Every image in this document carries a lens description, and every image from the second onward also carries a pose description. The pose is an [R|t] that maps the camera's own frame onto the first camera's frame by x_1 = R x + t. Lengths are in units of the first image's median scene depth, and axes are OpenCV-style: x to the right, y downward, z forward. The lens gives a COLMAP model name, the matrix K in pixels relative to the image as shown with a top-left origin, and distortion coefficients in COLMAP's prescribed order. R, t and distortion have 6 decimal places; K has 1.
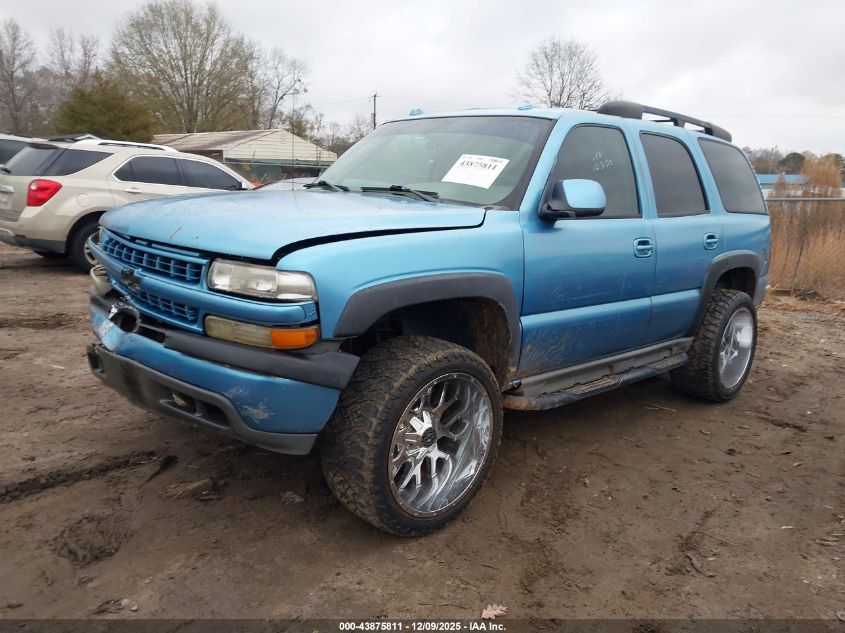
lens RADIAL K [[663.8, 0, 421.9], [0, 663.8, 328.7], [0, 0, 1]] dist [0.010931, 0.005536]
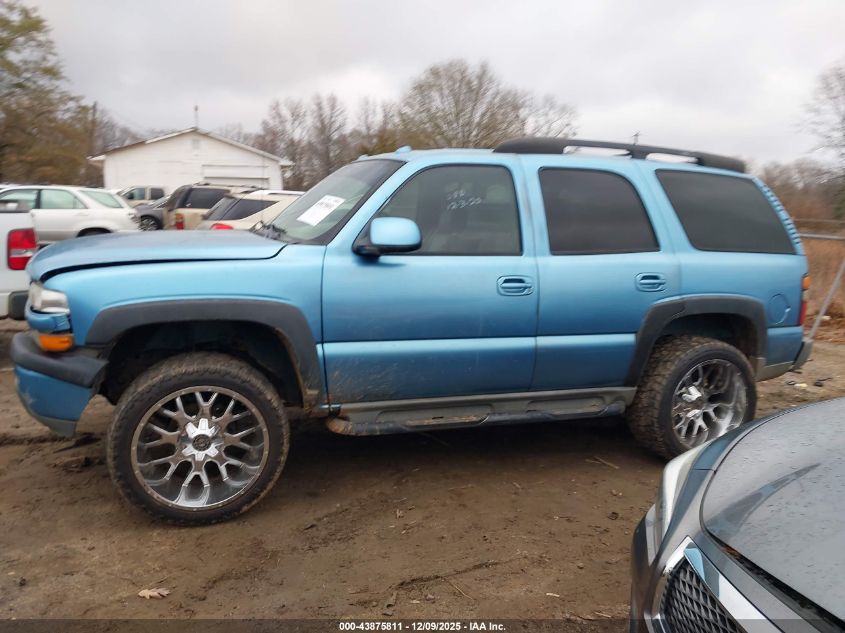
lens RADIAL K [[659.4, 0, 411.0], [0, 659.4, 320.6], [0, 0, 1]] dist [0.010299, -0.010462]
pose [[0.915715, 0.048549, -0.398885, 0.649823], [-0.076413, 0.995600, -0.054244, -0.007588], [0.394497, 0.080152, 0.915395, 0.070354]]
